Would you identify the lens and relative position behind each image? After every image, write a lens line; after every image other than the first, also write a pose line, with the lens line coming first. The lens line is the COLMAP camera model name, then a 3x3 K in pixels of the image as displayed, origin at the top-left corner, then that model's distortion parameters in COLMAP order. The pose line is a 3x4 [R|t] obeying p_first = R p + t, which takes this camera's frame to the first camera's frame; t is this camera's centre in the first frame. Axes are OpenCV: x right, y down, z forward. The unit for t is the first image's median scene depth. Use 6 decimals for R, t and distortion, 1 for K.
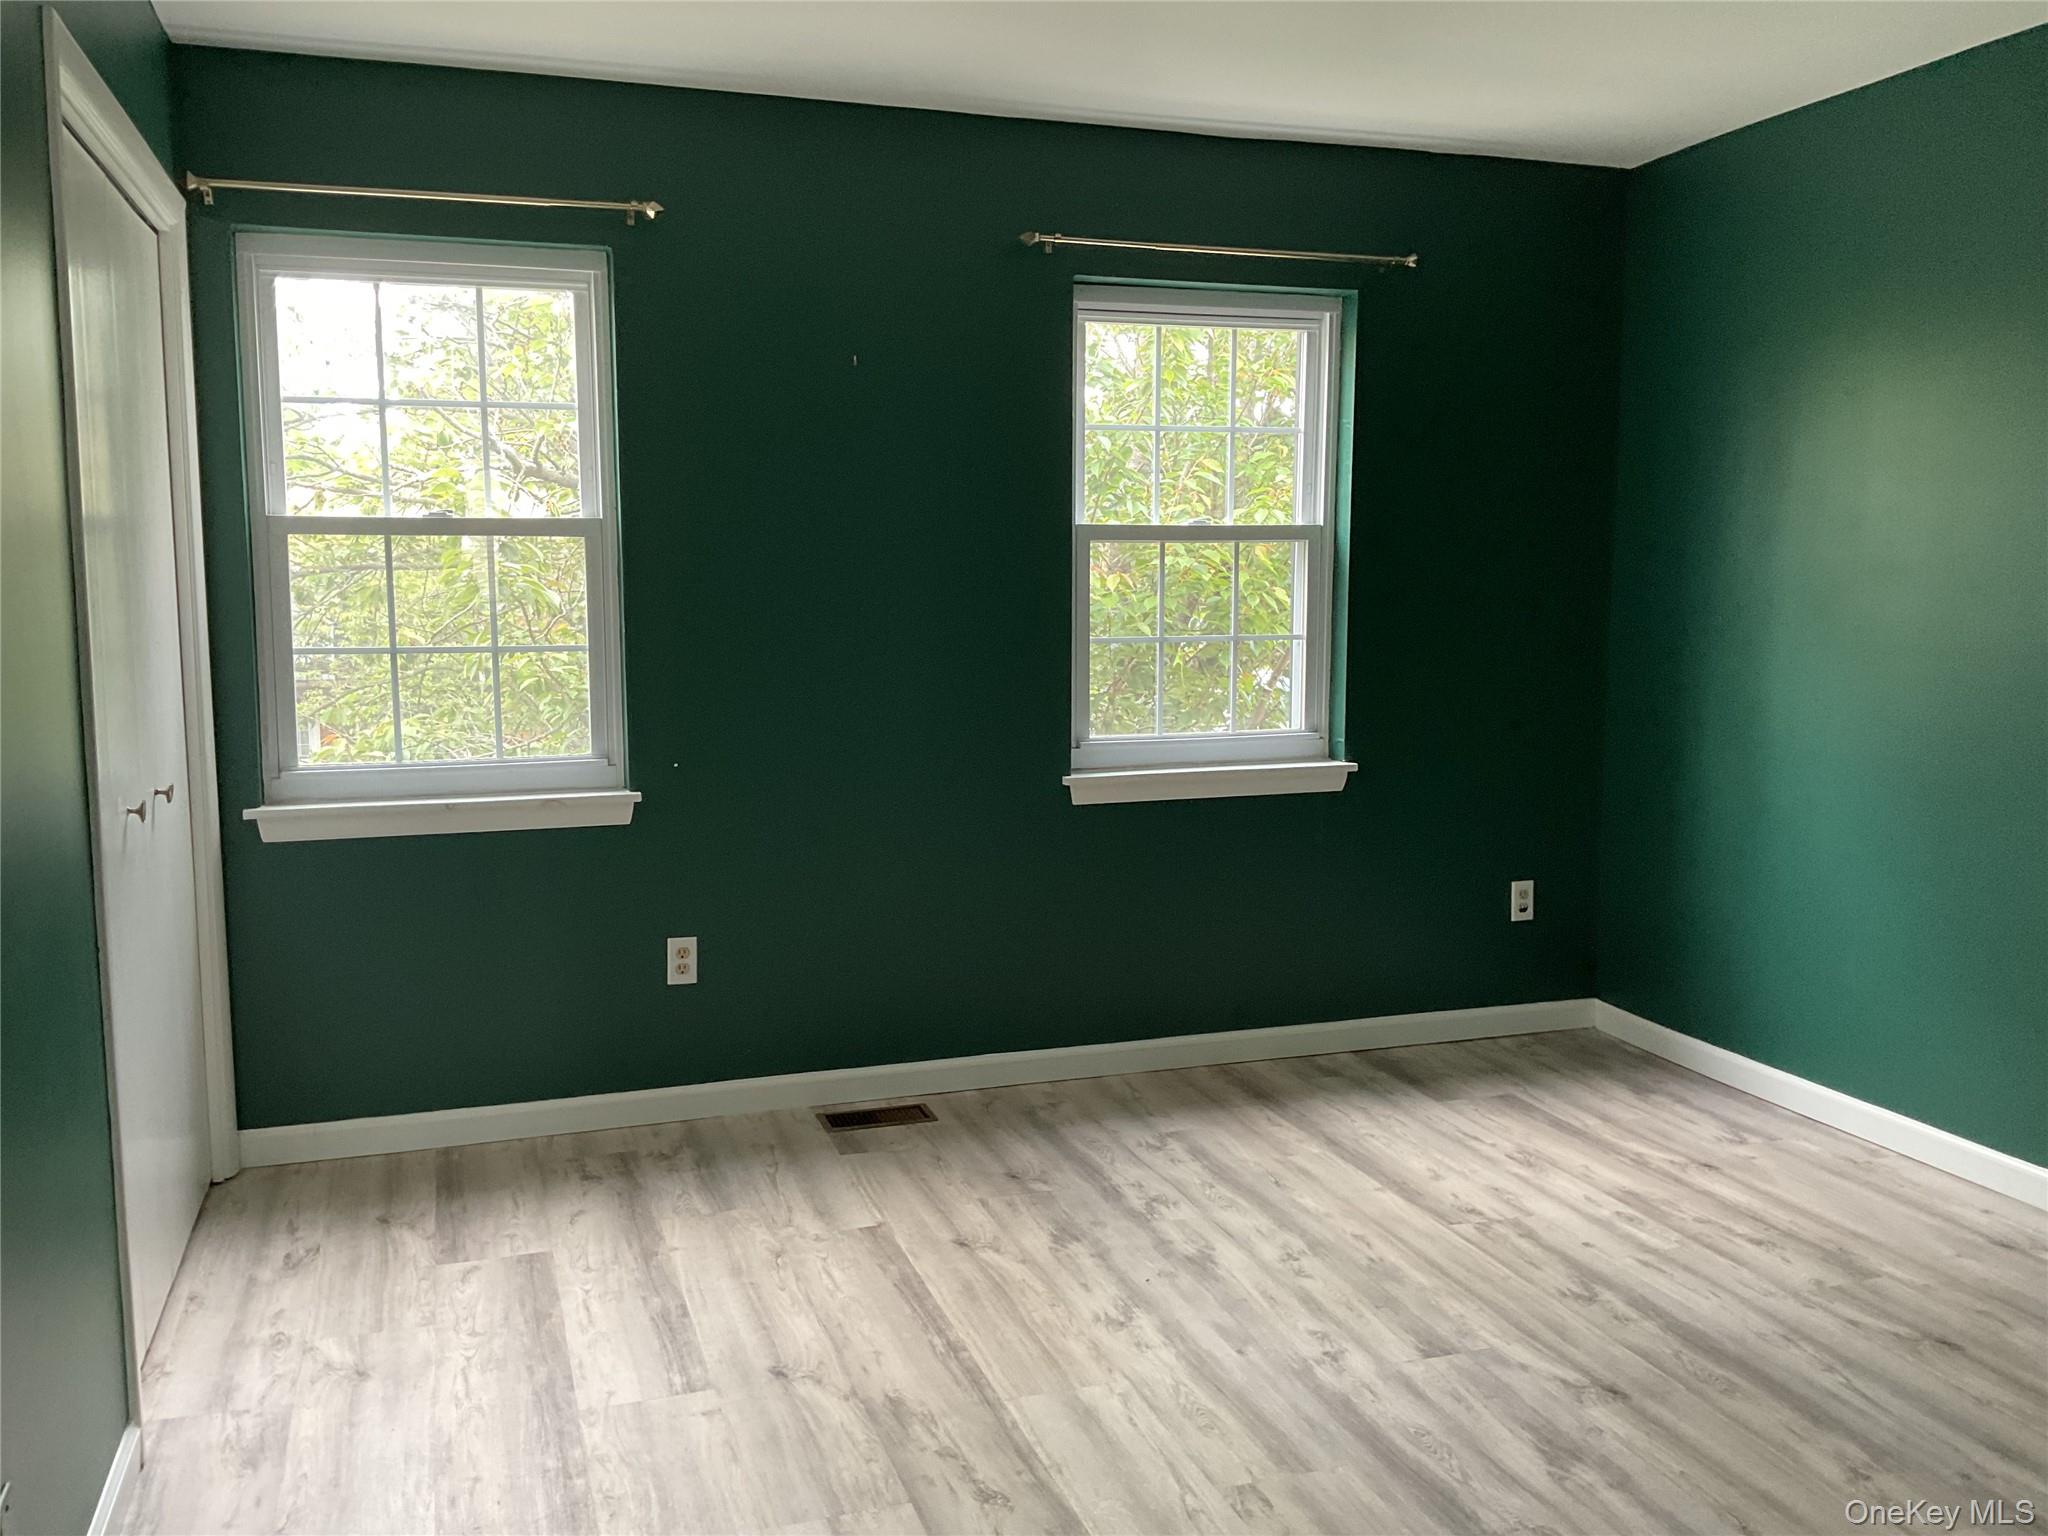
lens RADIAL K [[1743.5, 0, 992.9], [0, 1743.5, 767.6], [0, 0, 1]] dist [0.085066, -0.130887]
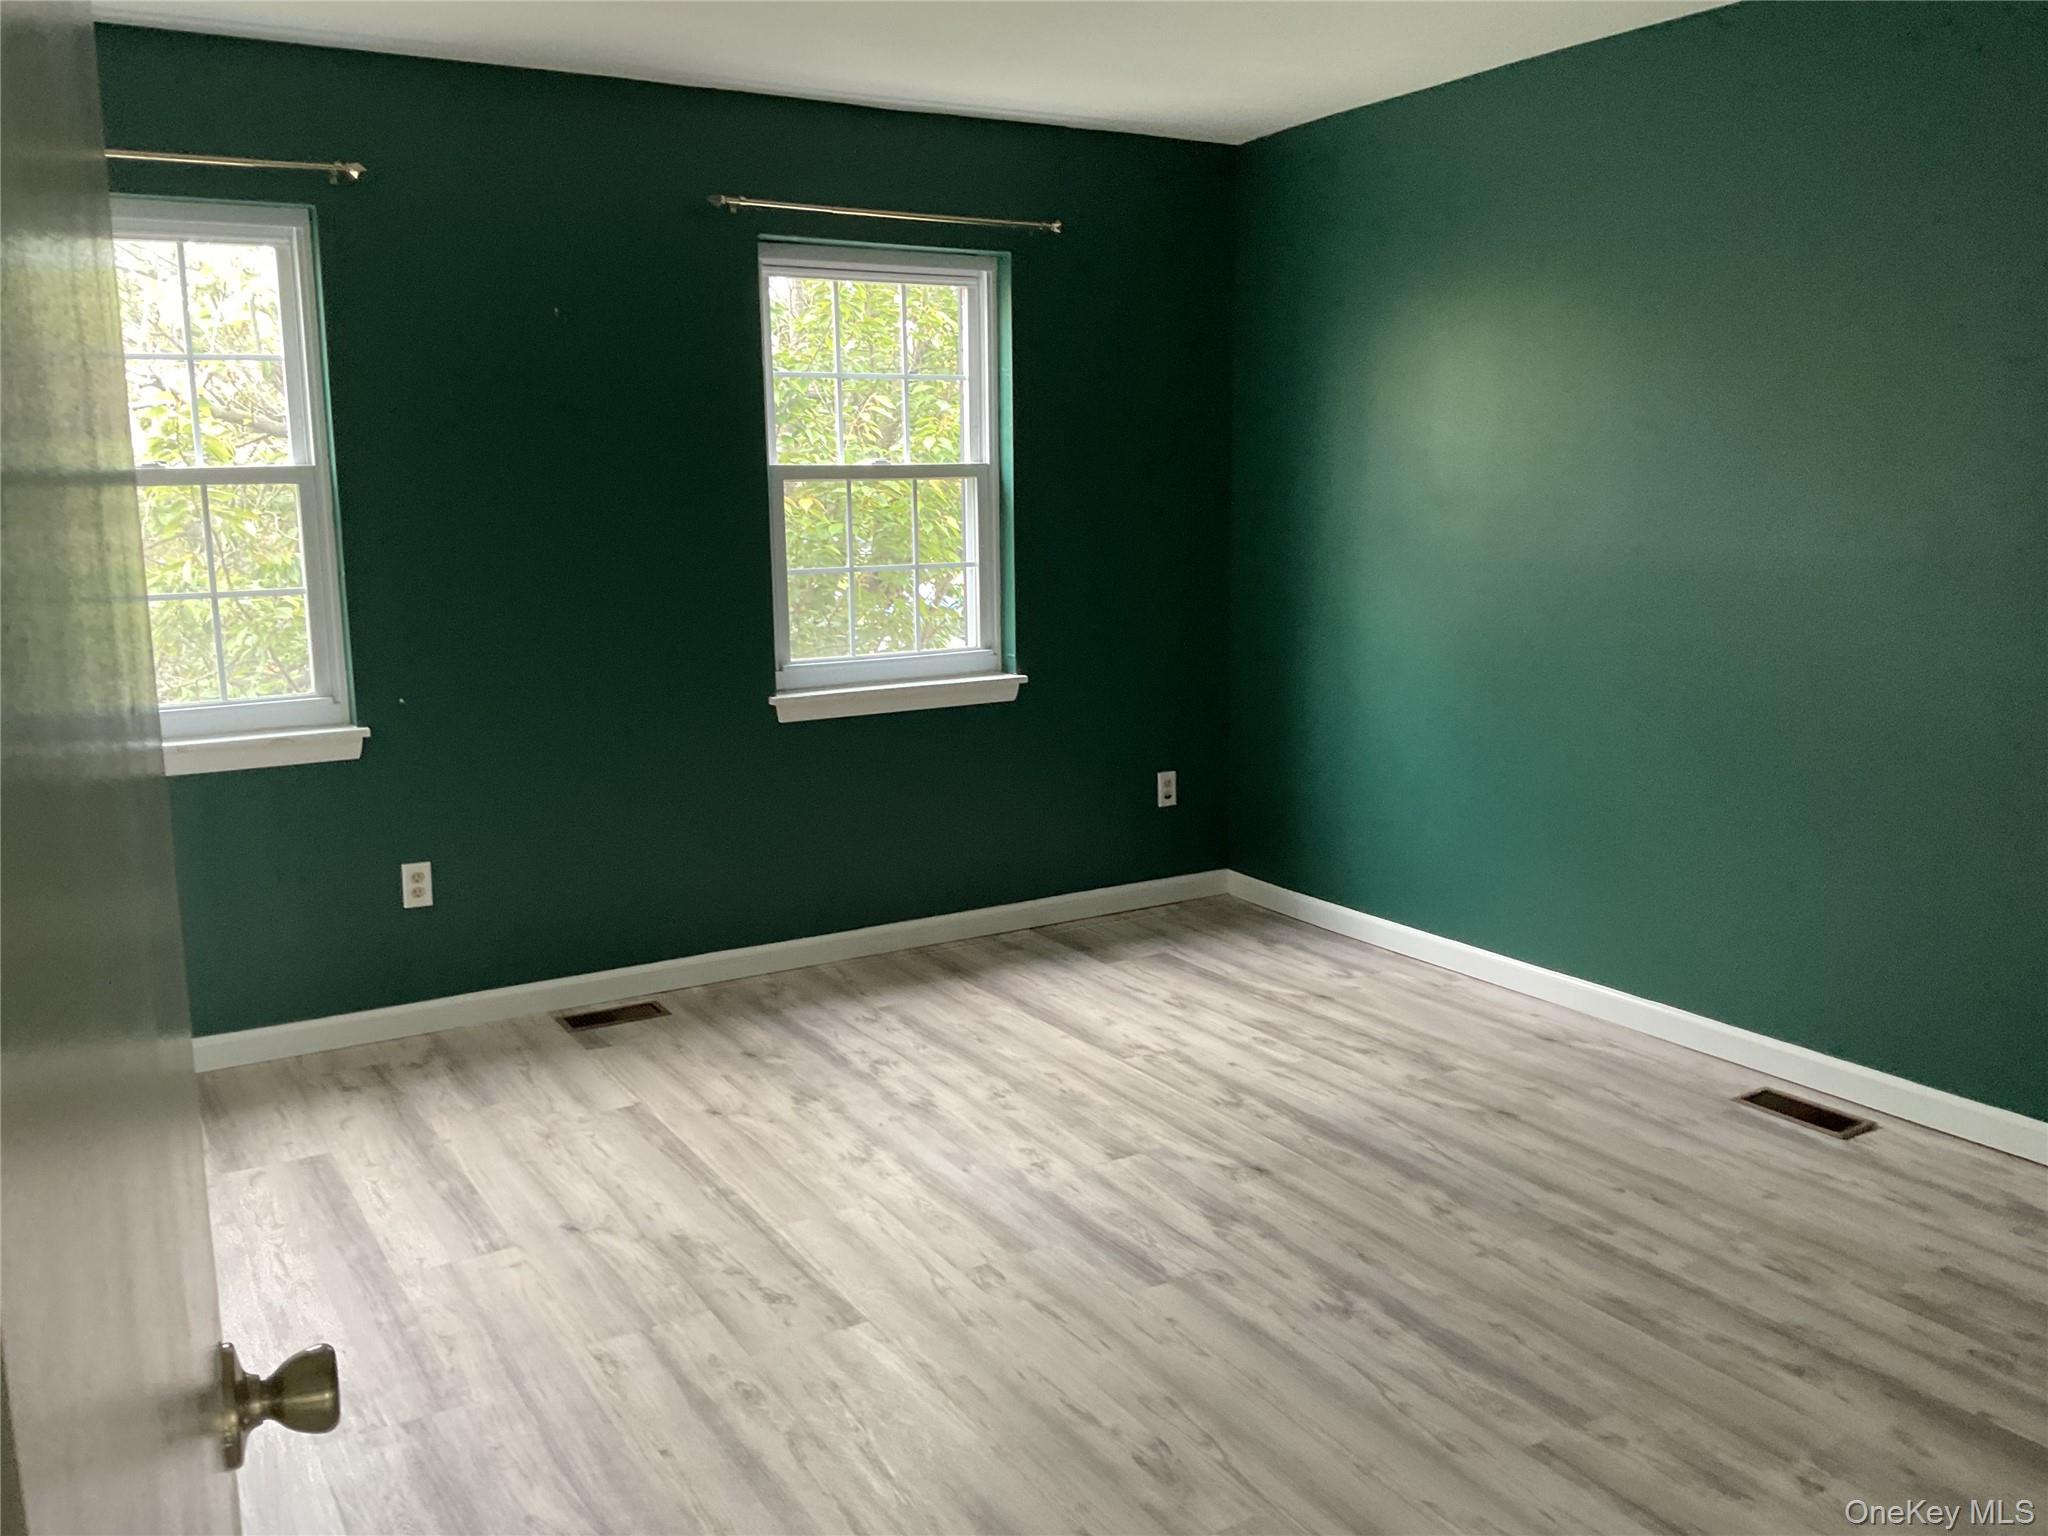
lens RADIAL K [[1743.5, 0, 1011.4], [0, 1743.5, 776.3], [0, 0, 1]] dist [0.085066, -0.130887]
pose [[0.975852, -0.050004, 0.212633, -0.053614], [0.038600, 0.997602, 0.057453, -0.002804], [-0.214996, -0.047858, 0.975442, -0.122907]]
